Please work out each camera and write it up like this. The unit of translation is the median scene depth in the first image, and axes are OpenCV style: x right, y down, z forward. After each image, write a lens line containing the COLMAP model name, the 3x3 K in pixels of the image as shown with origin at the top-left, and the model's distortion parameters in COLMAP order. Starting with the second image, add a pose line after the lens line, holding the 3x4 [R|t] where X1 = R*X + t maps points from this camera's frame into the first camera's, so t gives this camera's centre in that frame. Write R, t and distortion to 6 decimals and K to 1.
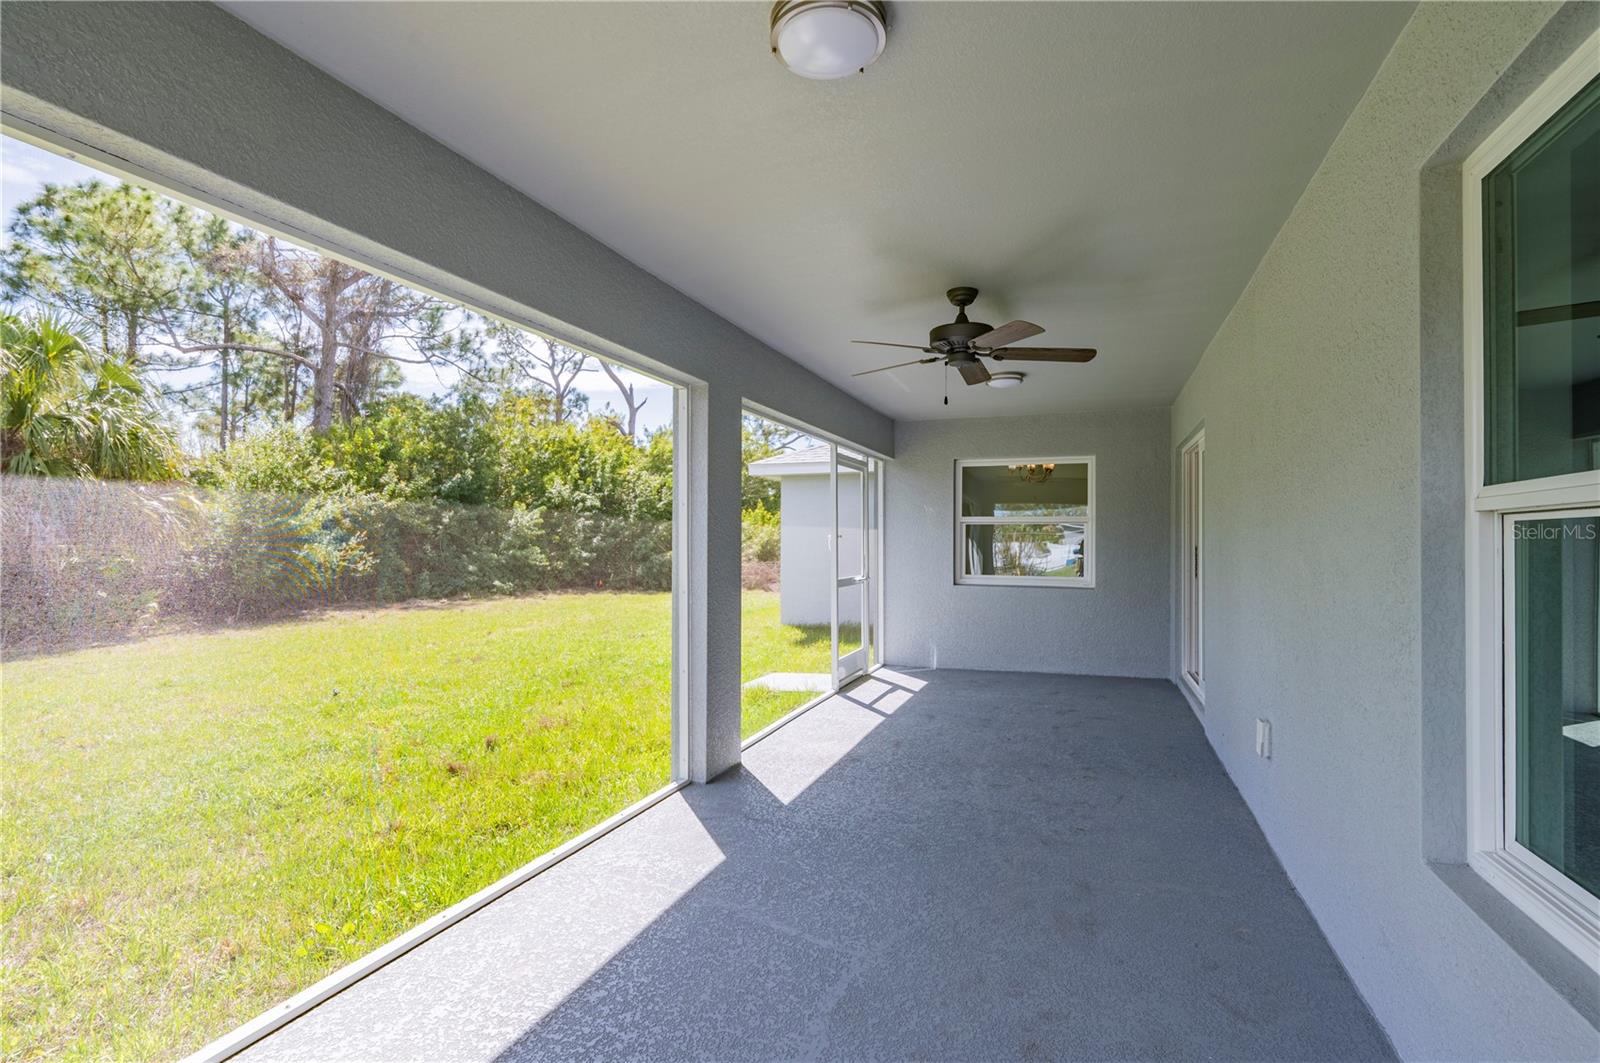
lens RADIAL K [[748.8, 0, 800.0], [0, 748.8, 531.5], [0, 0, 1]] dist [0.001305, 0.000037]
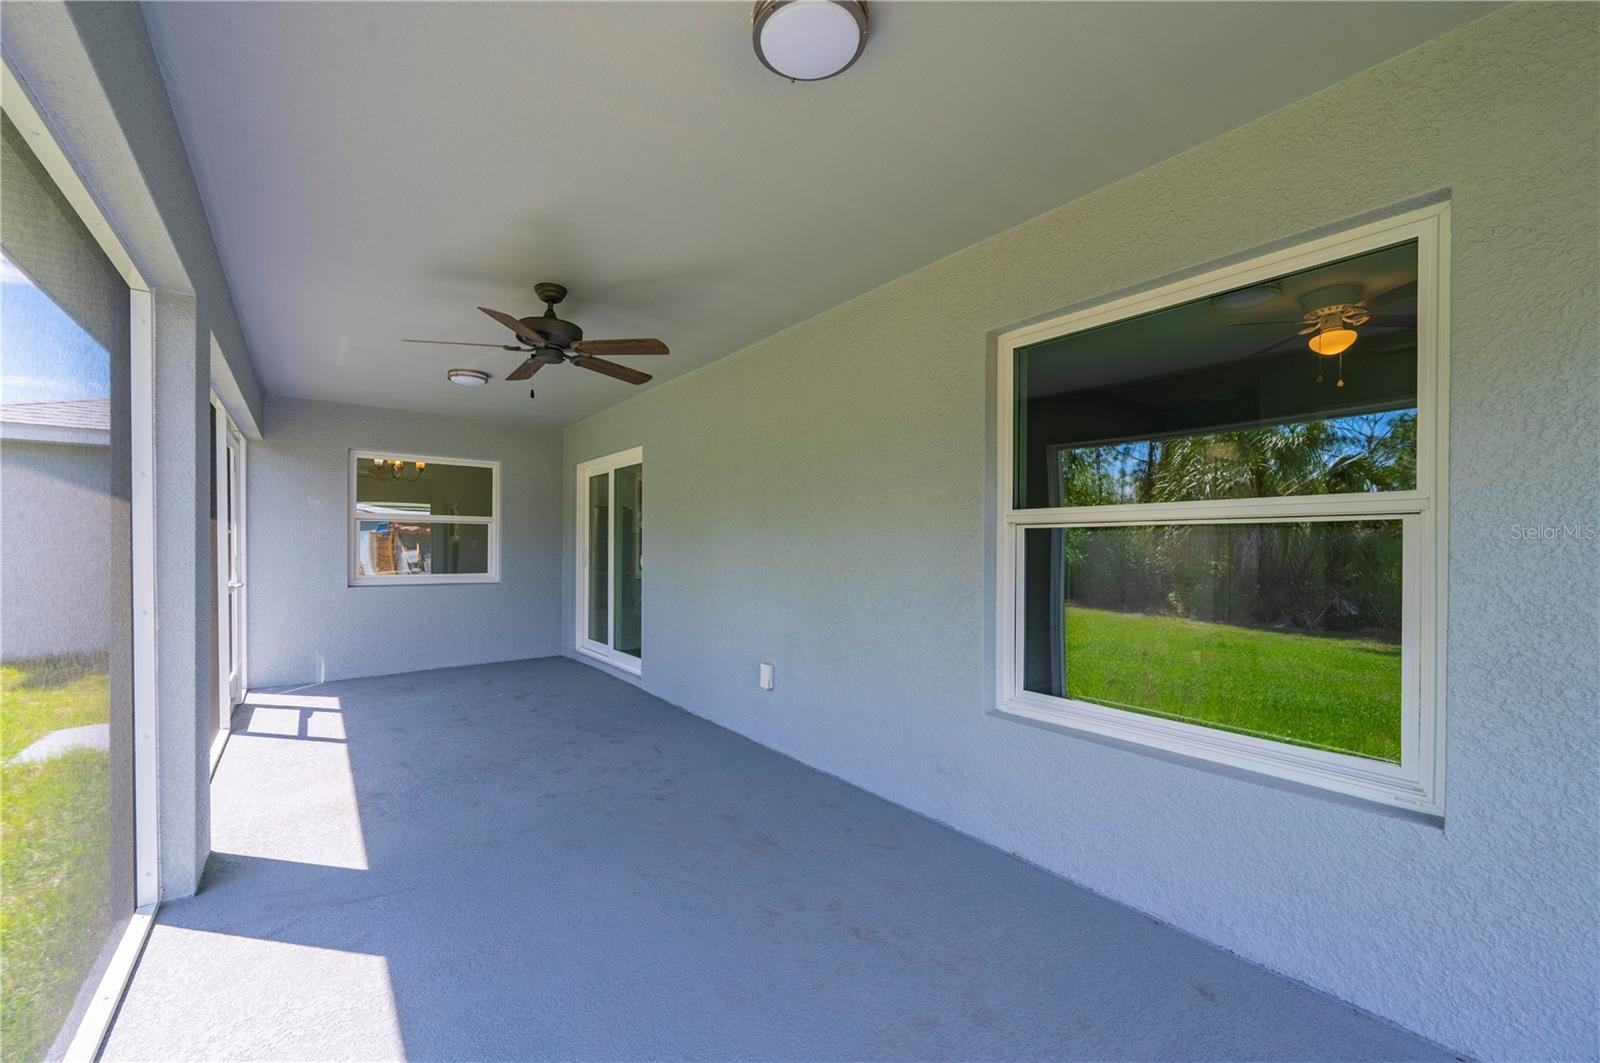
lens RADIAL K [[643.7, 0, 802.6], [0, 643.7, 539.9], [0, 0, 1]] dist [-0.001197, -0.000039]
pose [[0.534205, 0.007399, 0.845322, -0.330977], [-0.015983, 0.999871, 0.001348, 0.010221], [-0.845204, -0.014231, 0.534255, 0.245183]]
